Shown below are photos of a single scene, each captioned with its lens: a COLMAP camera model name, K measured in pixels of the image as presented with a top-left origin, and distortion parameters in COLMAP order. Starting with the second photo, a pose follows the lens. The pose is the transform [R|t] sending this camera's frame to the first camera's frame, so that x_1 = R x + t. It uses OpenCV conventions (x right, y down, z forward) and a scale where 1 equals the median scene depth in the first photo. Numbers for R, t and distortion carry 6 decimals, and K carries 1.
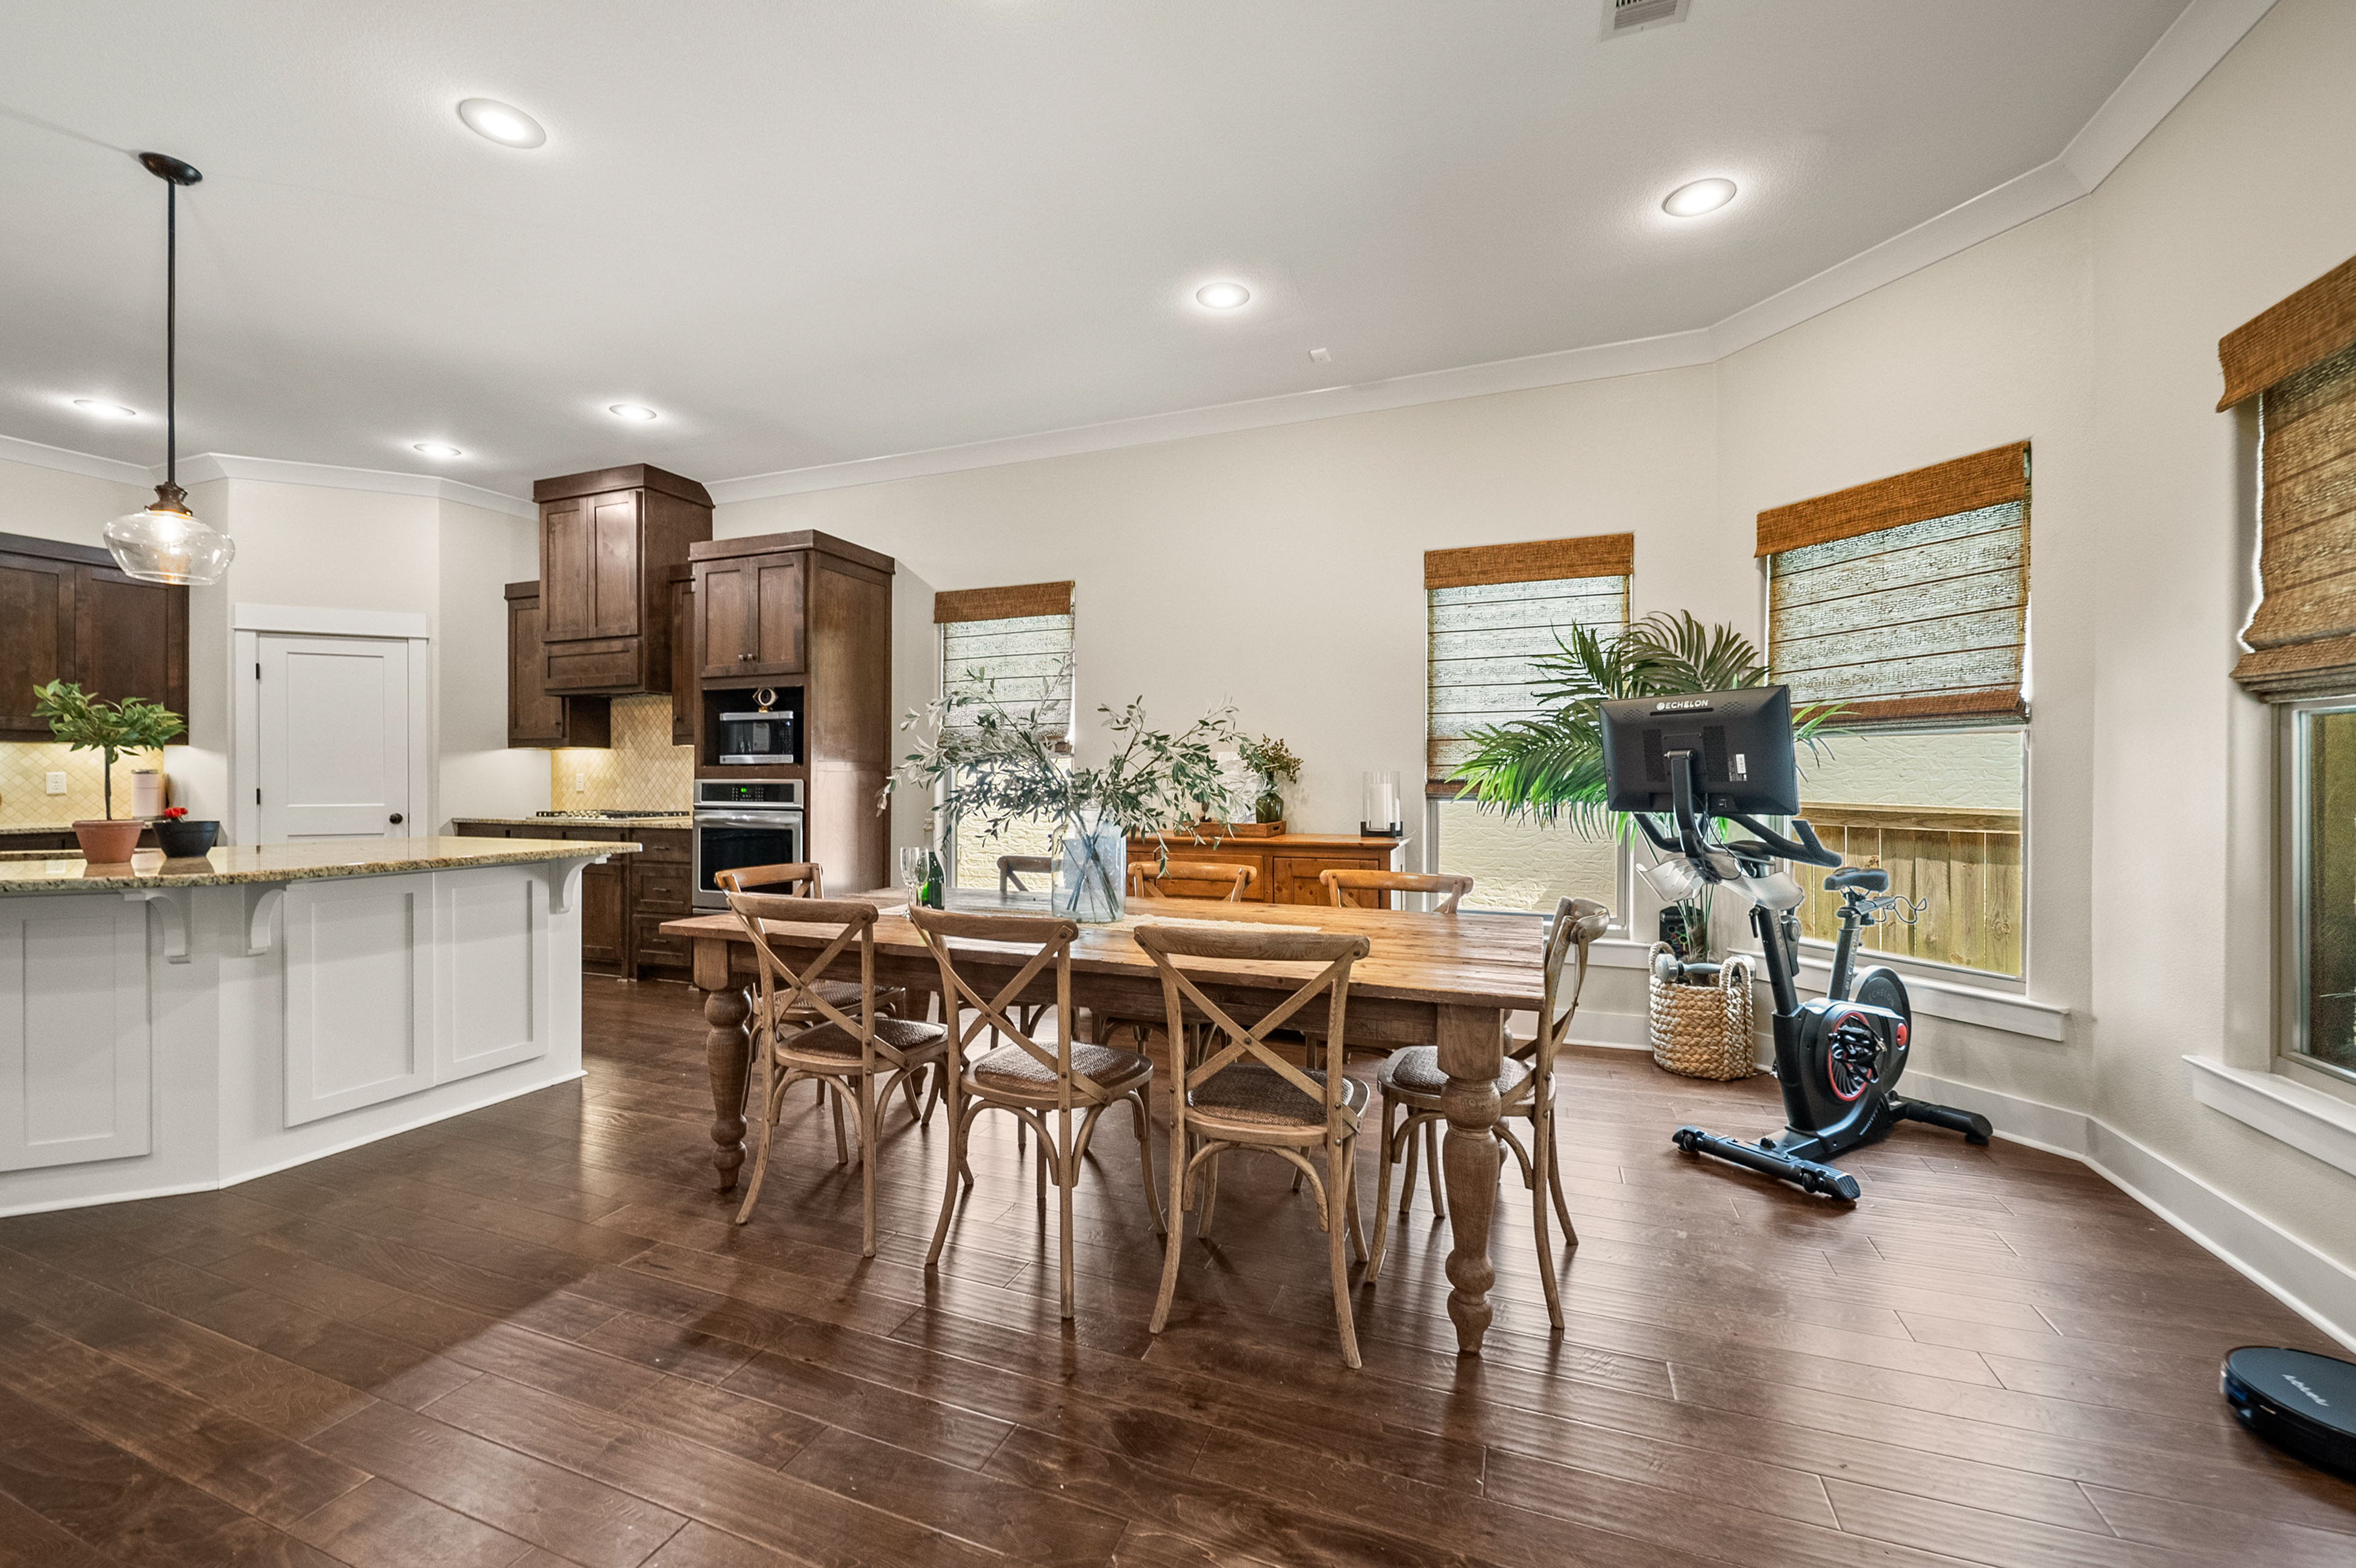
lens RADIAL K [[927.5, 0, 1167.0], [0, 927.5, 781.3], [0, 0, 1]] dist [-0.000384, -0.000774]
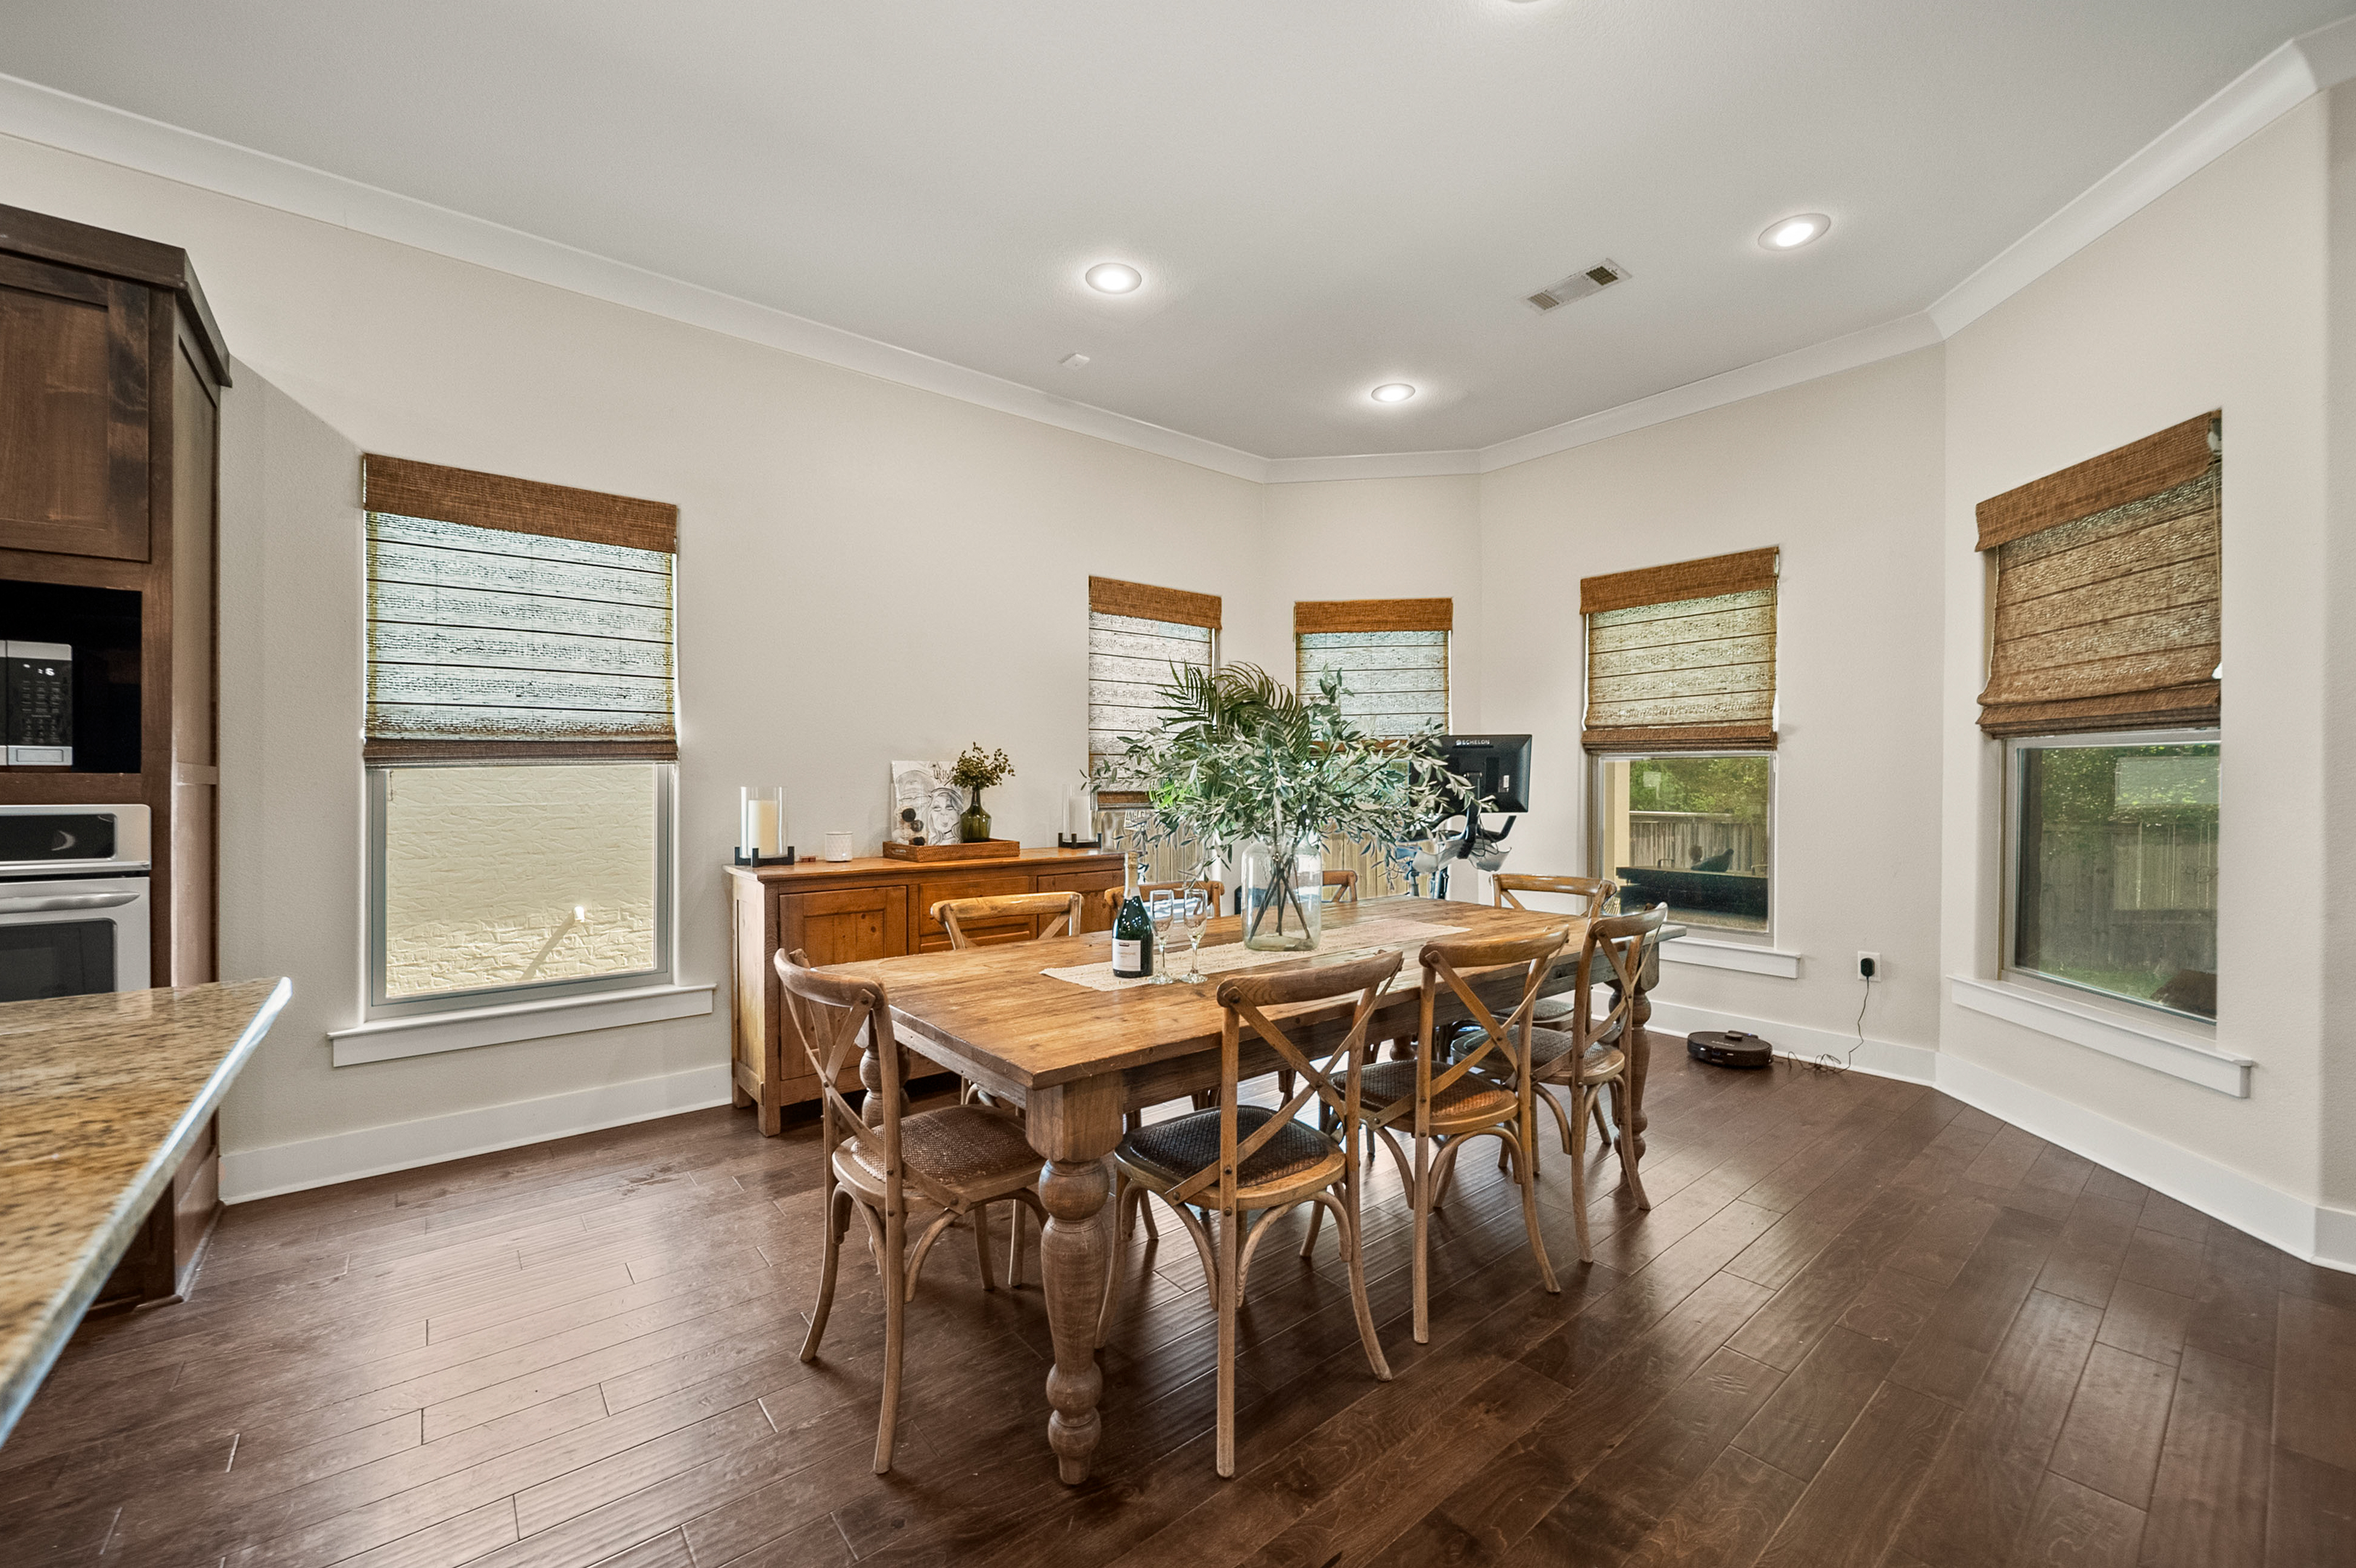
lens RADIAL K [[922.1, 0, 1166.7], [0, 922.1, 786.4], [0, 0, 1]] dist [-0.002307, -0.000555]
pose [[0.495946, -0.004638, 0.868341, -0.581041], [0.005243, 0.999984, 0.002347, -0.009332], [-0.868337, 0.003389, 0.495962, 0.394683]]
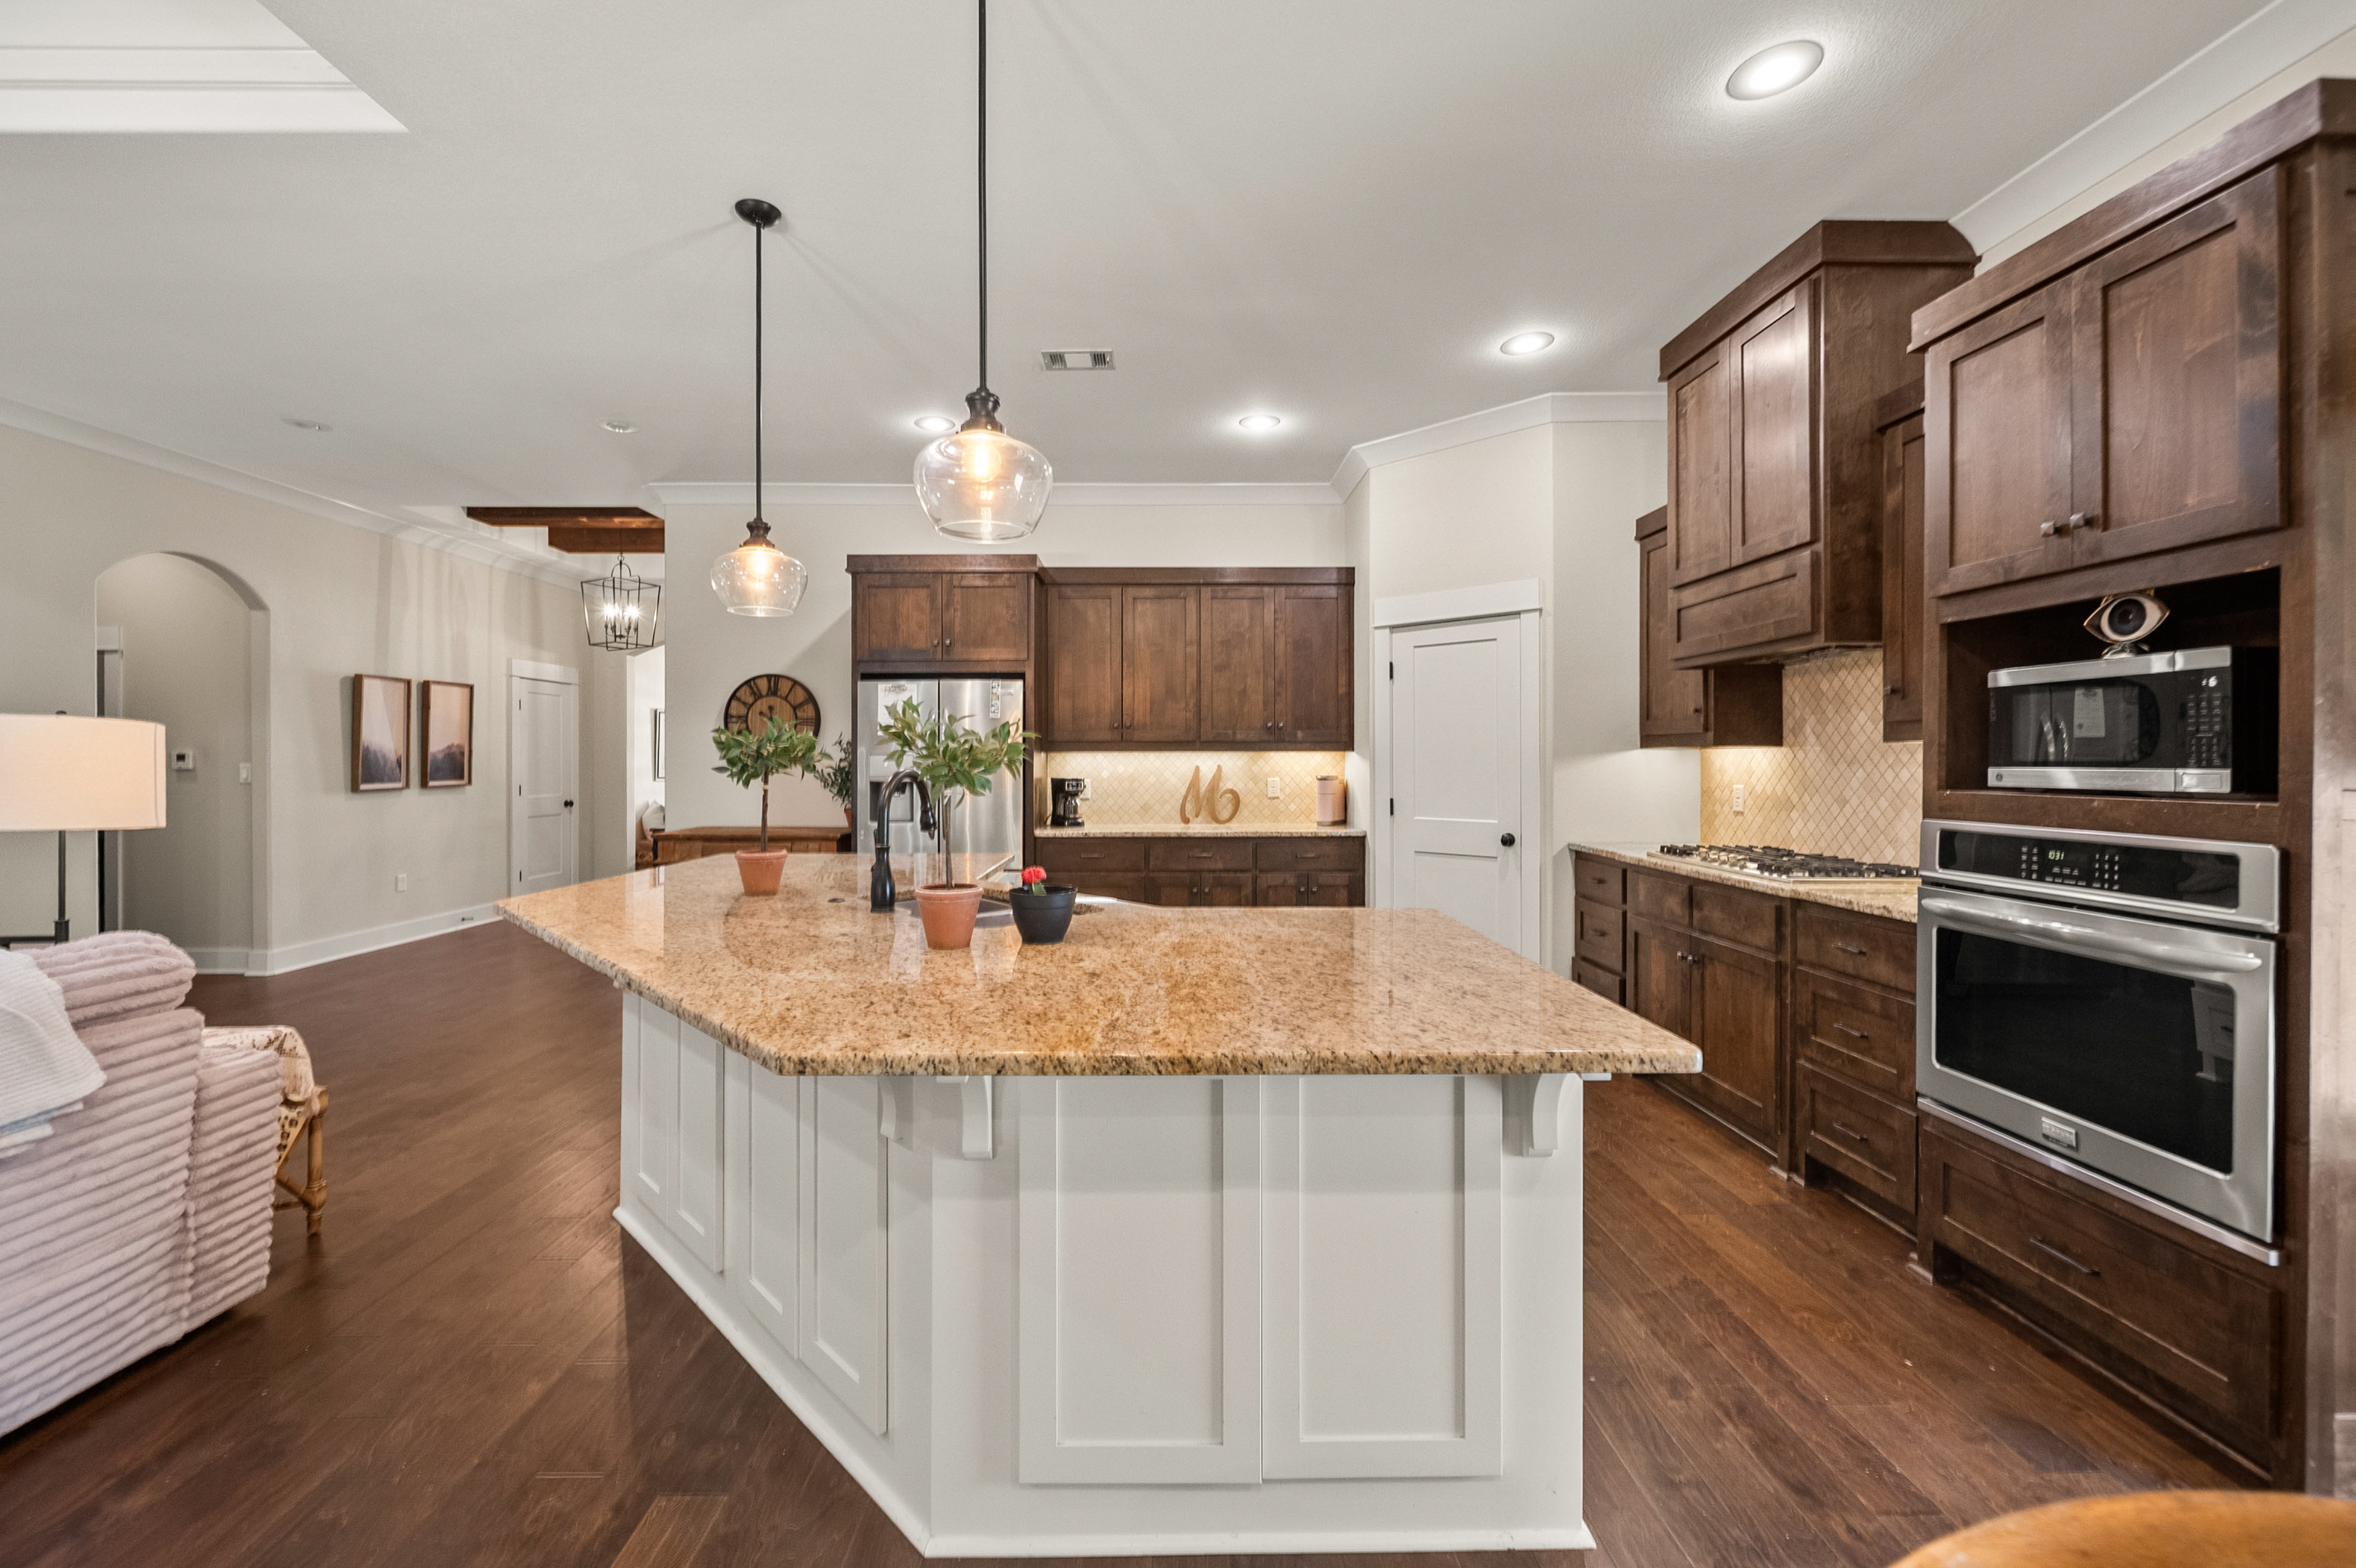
lens RADIAL K [[936.2, 0, 1167.6], [0, 936.2, 759.0], [0, 0, 1]] dist [-0.001887, -0.000959]
pose [[0.377487, -0.002398, -0.926012, -0.253642], [-0.002534, 0.999990, -0.003623, -0.033467], [0.926011, 0.003714, 0.377478, 0.548593]]
